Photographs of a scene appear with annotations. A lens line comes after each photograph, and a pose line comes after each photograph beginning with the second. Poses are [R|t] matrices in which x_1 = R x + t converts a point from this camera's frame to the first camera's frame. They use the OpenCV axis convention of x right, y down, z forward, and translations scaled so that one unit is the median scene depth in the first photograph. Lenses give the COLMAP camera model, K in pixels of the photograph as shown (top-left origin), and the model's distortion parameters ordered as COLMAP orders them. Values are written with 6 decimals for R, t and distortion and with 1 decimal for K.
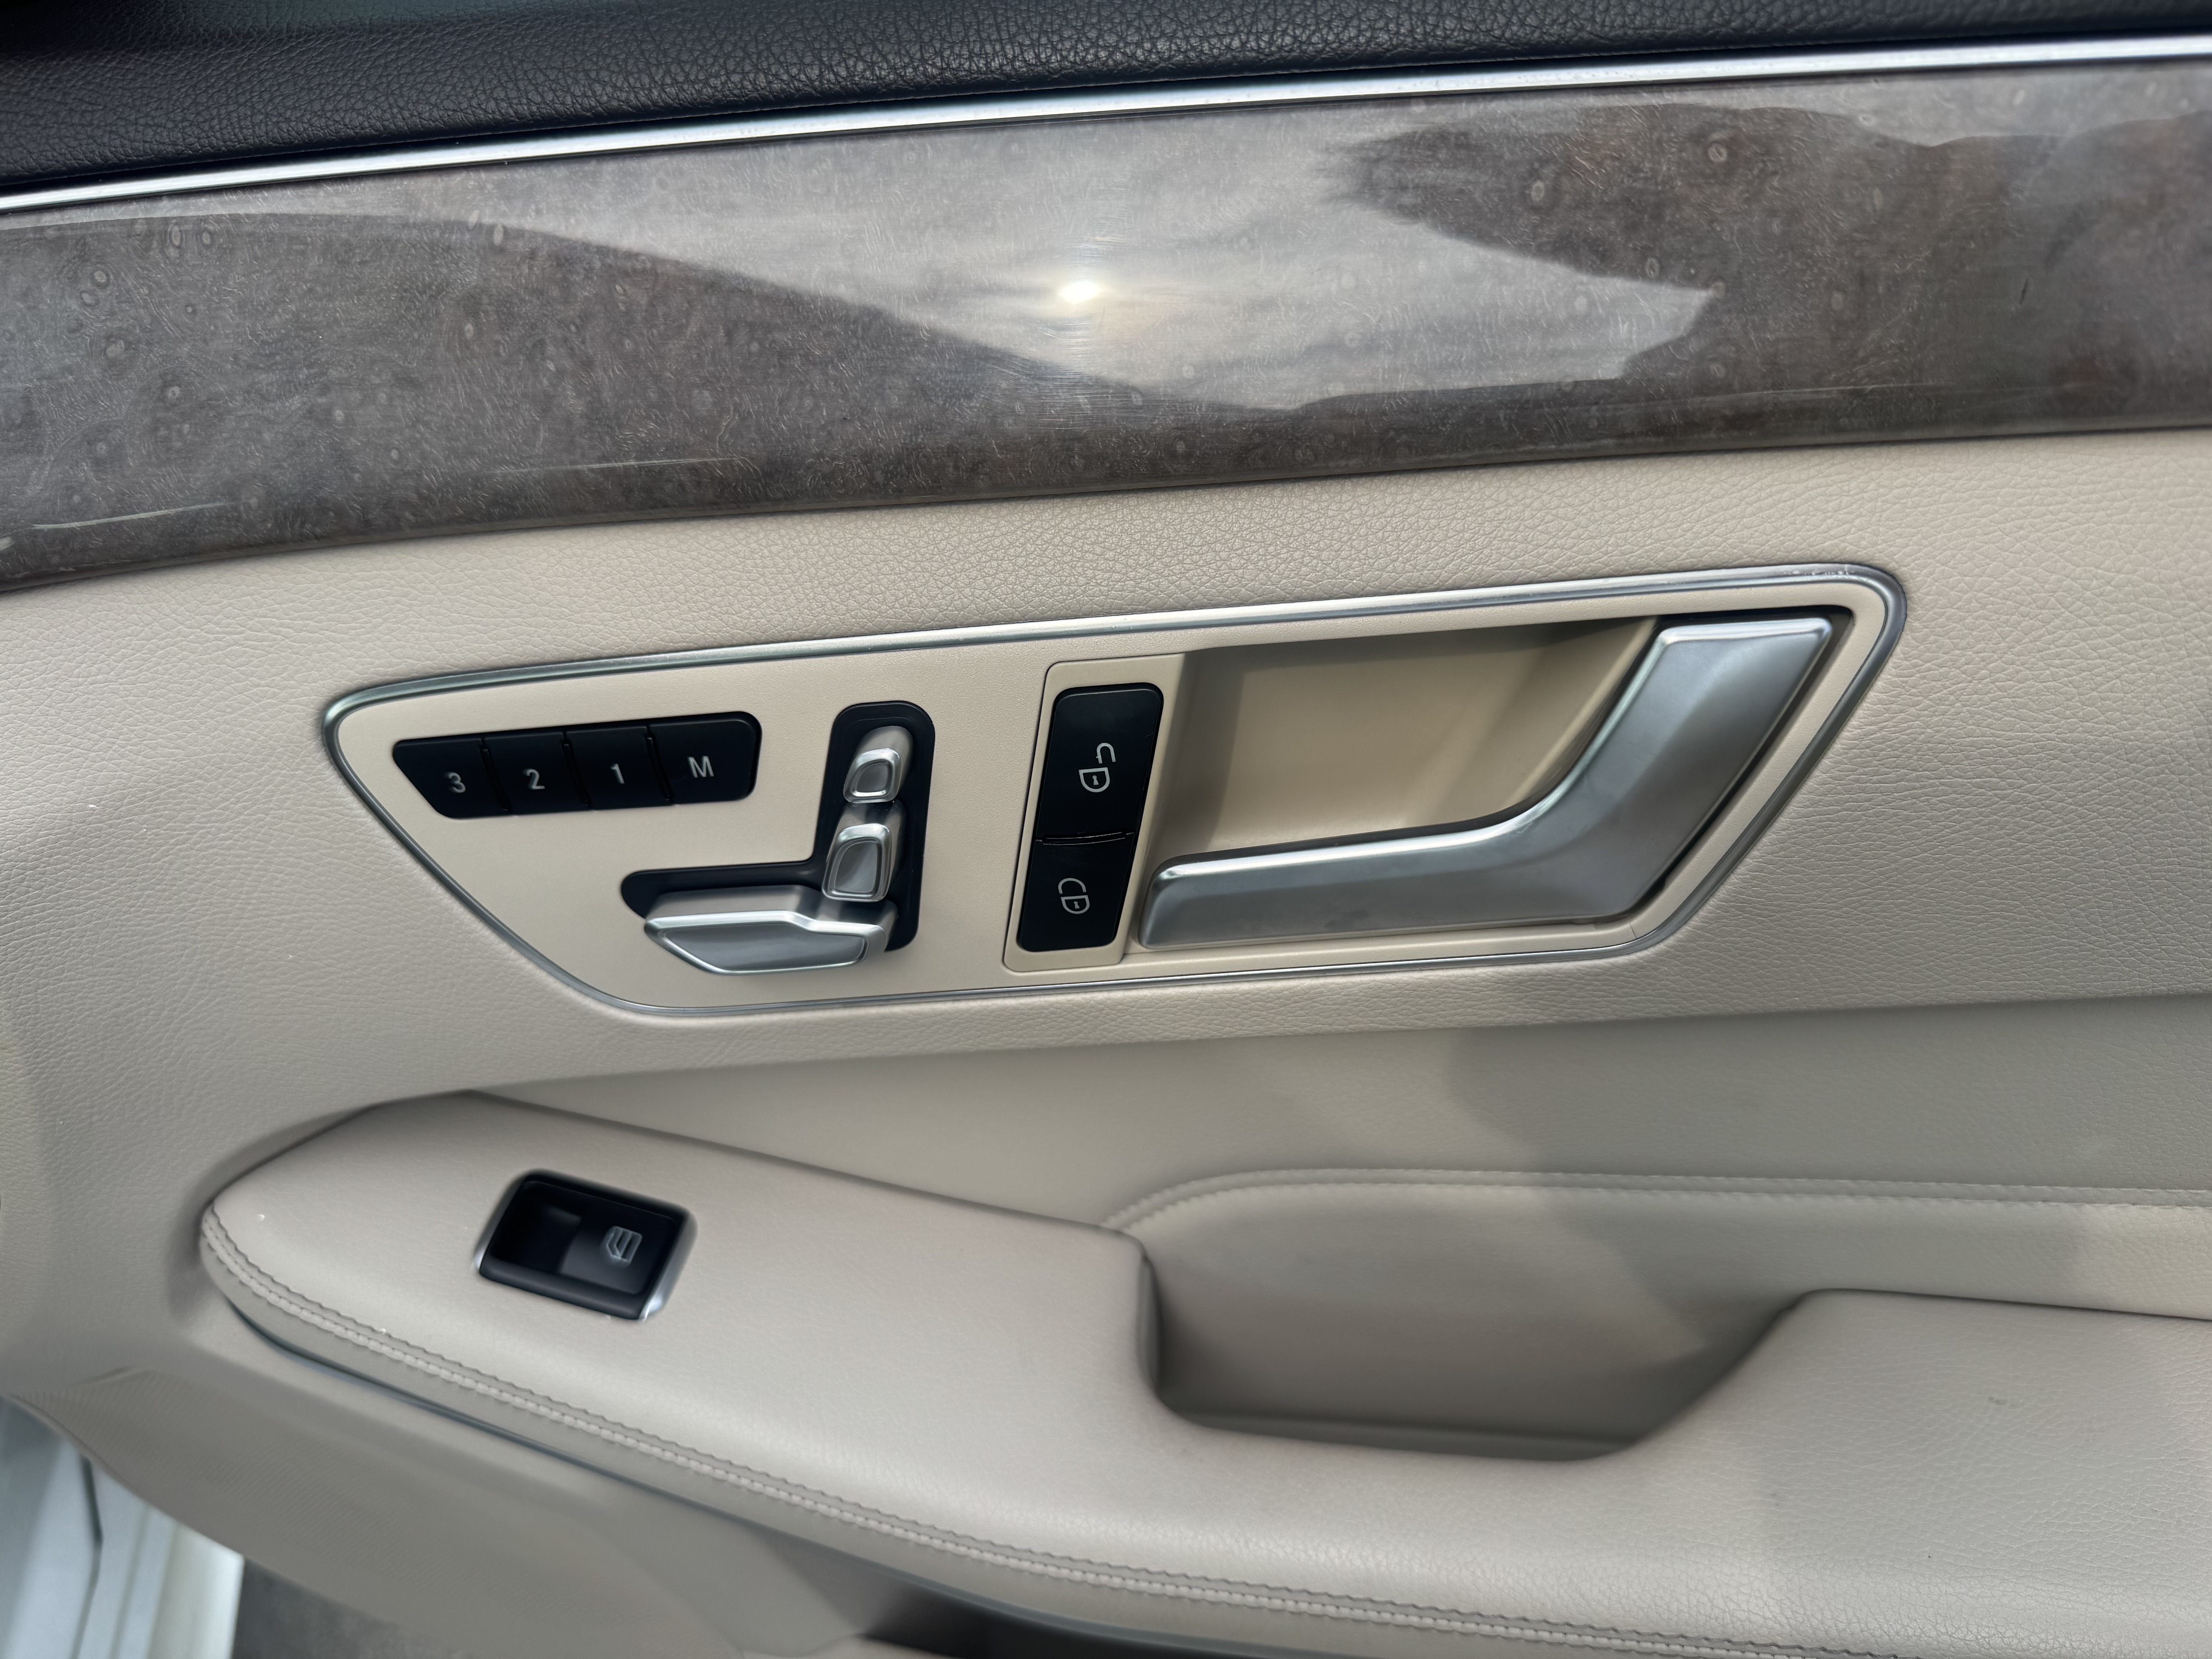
lens RADIAL K [[1572.5, 0, 1105.9], [0, 1572.5, 815.3], [0, 0, 1]] dist [-0.006895, -0.008803]
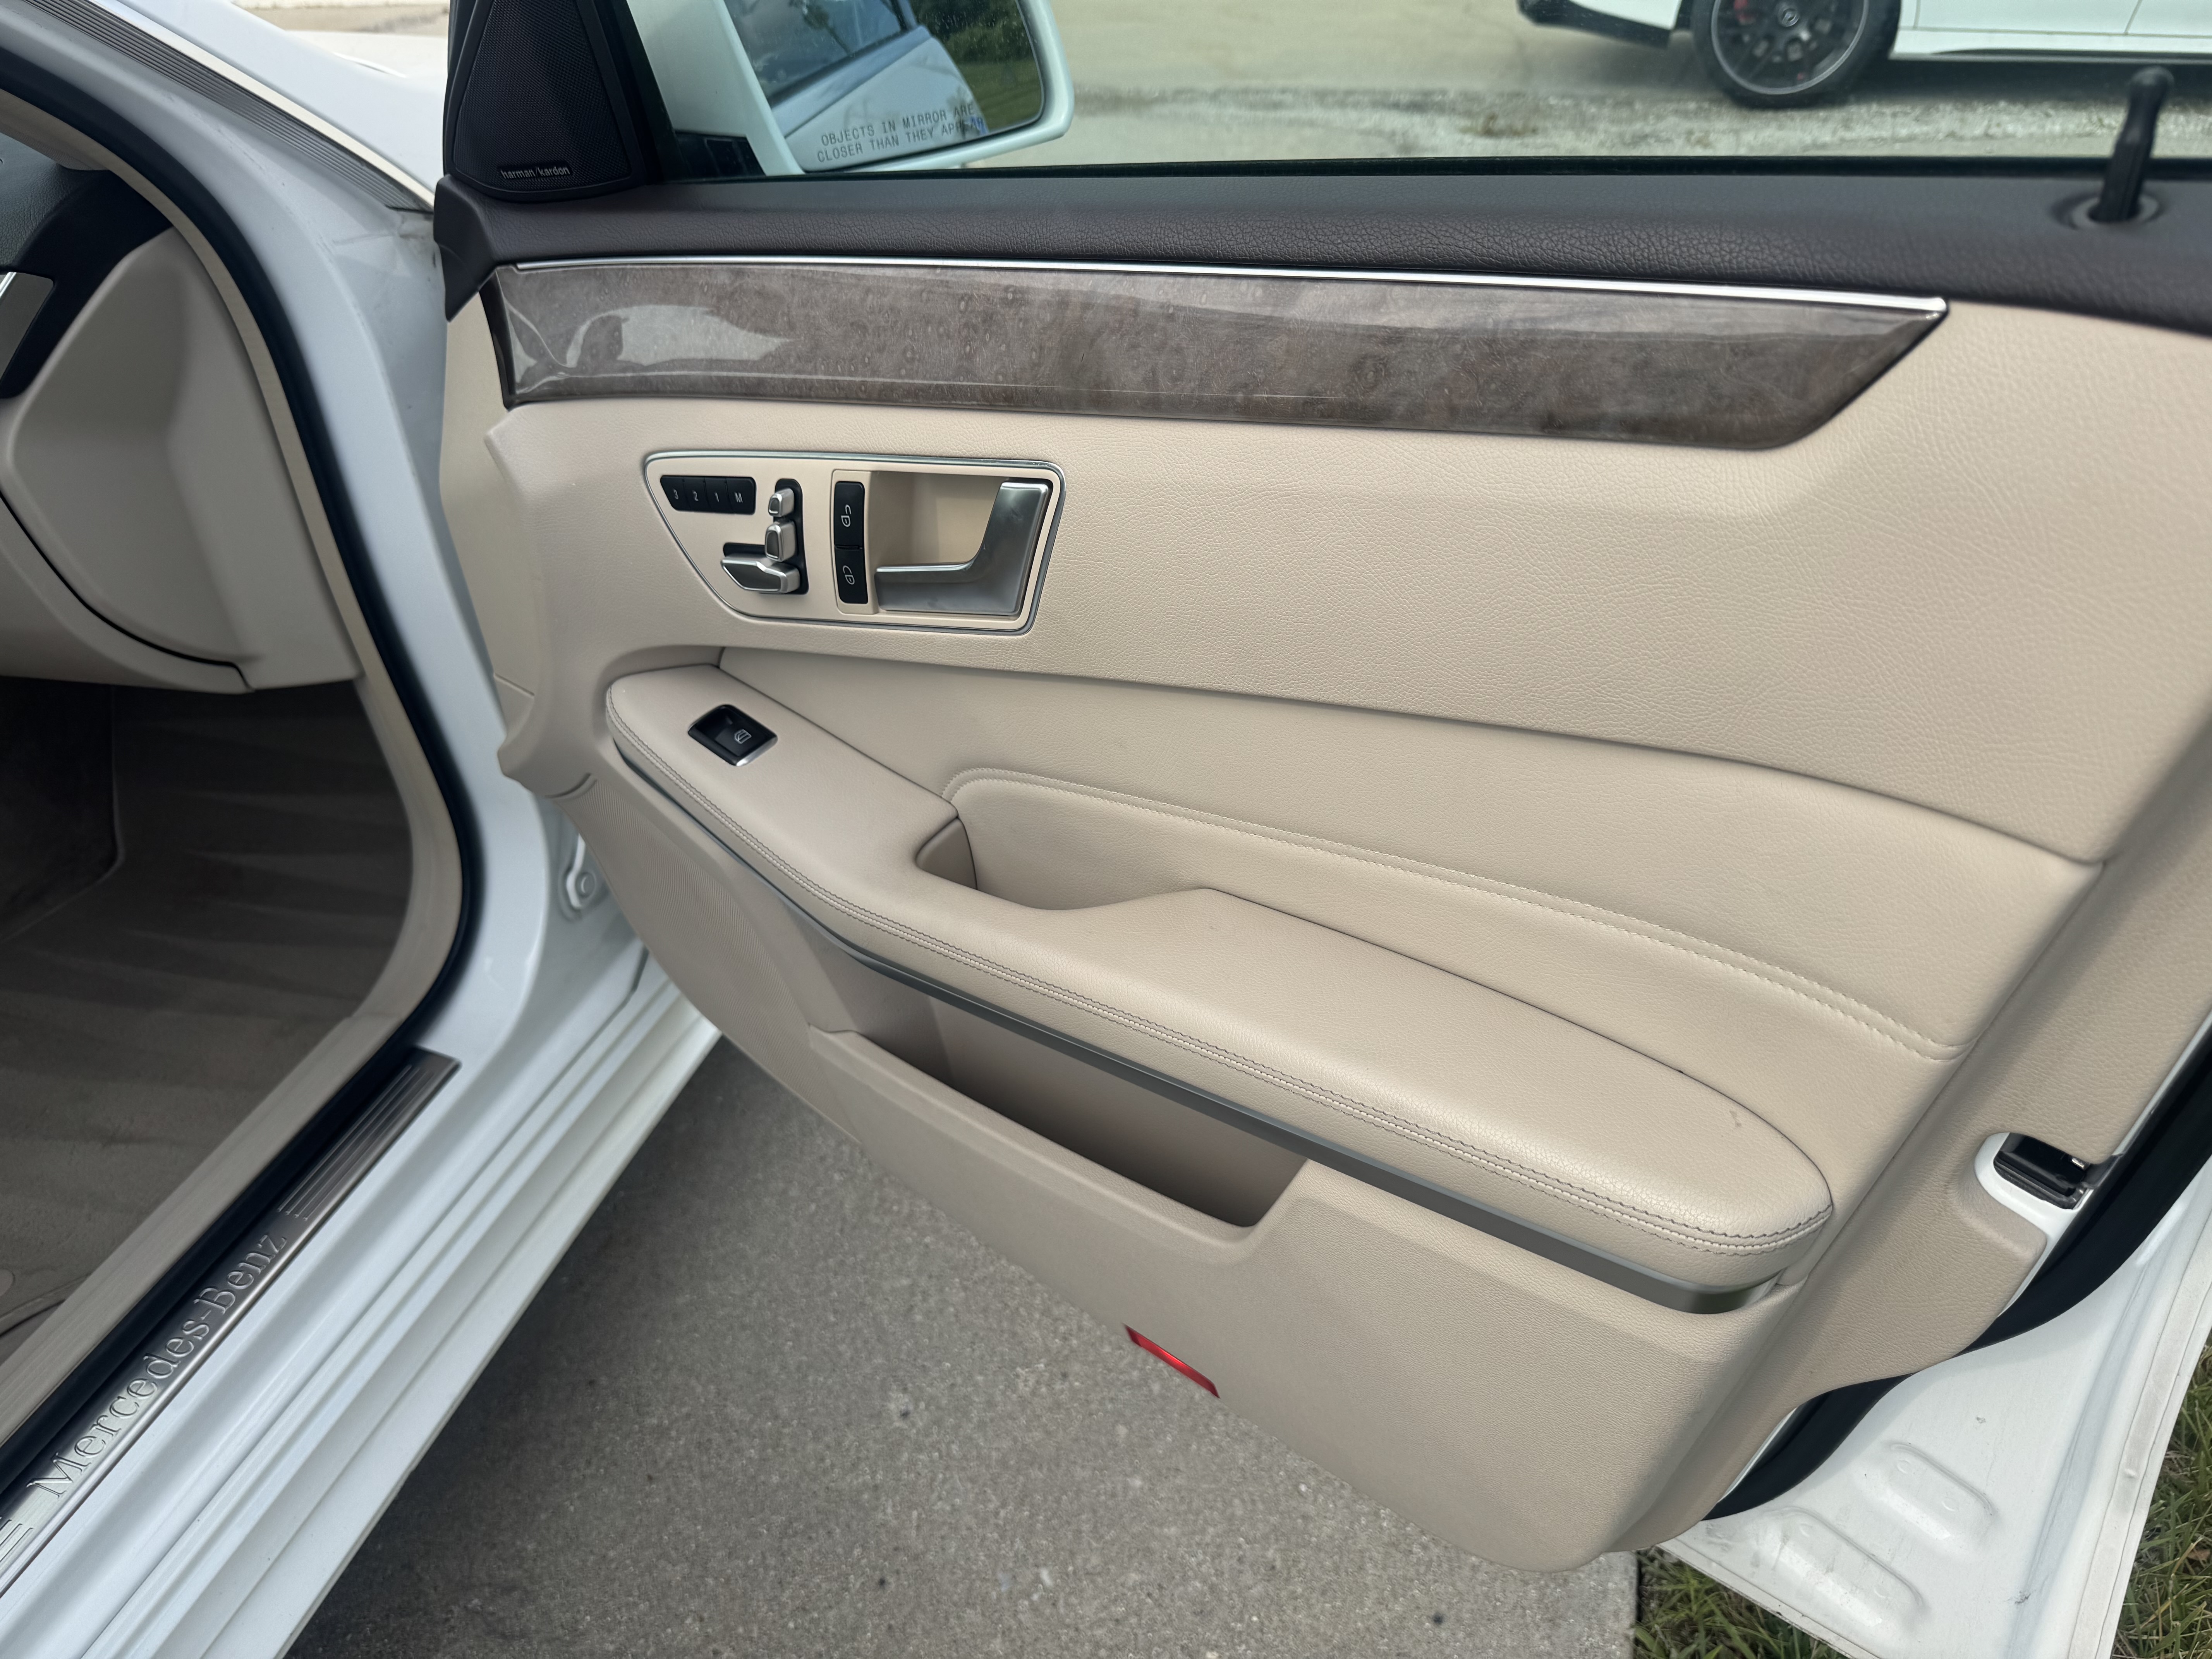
lens RADIAL K [[1572.5, 0, 1106.2], [0, 1572.5, 839.1], [0, 0, 1]] dist [-0.006895, -0.008803]
pose [[0.854105, 0.242106, -0.460314, 1.573274], [-0.250651, 0.967096, 0.043574, 0.246796], [0.455717, 0.078162, 0.886686, -0.962640]]
